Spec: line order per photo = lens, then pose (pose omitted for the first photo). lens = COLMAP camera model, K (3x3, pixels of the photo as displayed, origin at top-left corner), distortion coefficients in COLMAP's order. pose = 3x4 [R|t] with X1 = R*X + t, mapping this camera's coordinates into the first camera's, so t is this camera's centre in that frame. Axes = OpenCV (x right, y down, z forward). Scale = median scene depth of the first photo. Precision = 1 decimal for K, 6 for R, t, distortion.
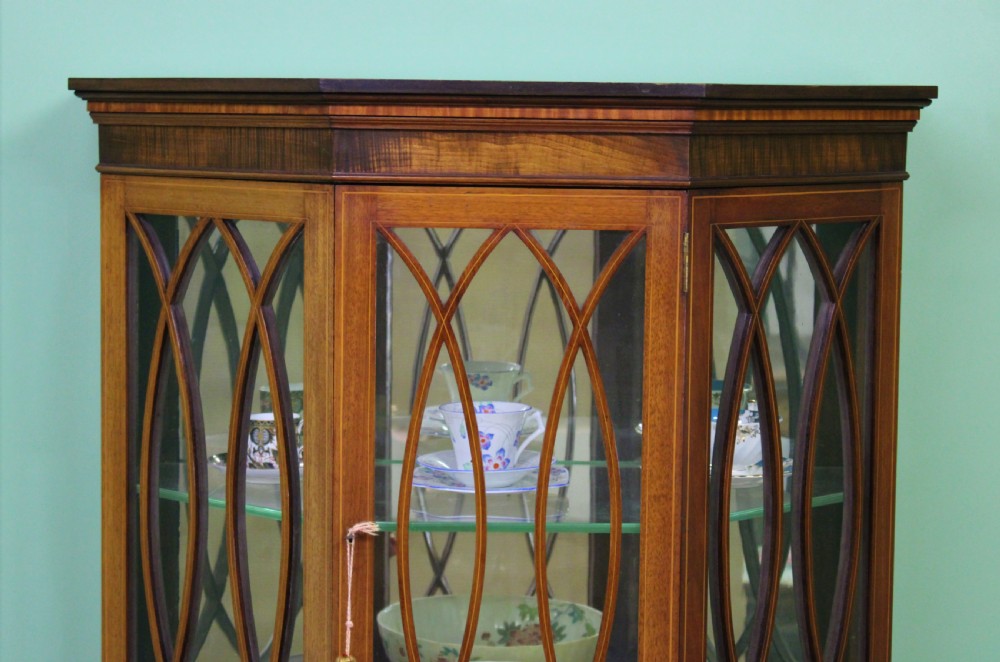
lens RADIAL K [[2363.9, 0, 495.9], [0, 2363.9, 307.9], [0, 0, 1]] dist [0.022659, 0.051716]
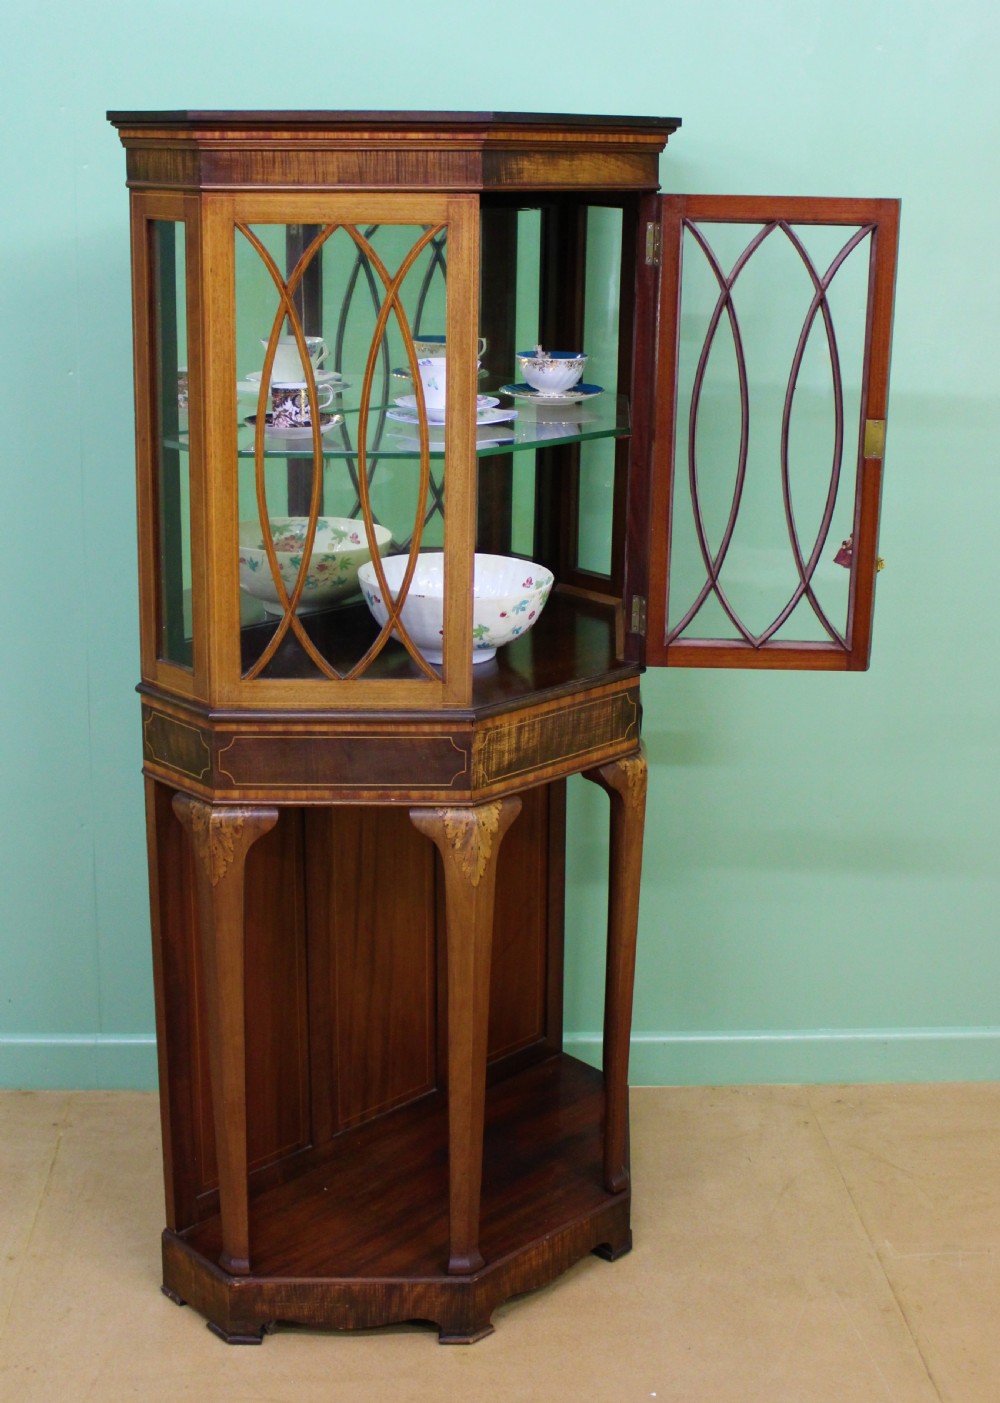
lens RADIAL K [[1862.9, 0, 496.6], [0, 1862.9, 584.1], [0, 0, 1]] dist [-0.112516, 0.084430]
pose [[0.729314, -0.163638, 0.664322, -0.768826], [0.058883, 0.982386, 0.177341, -0.021072], [-0.681640, -0.090220, 0.726104, 0.228042]]
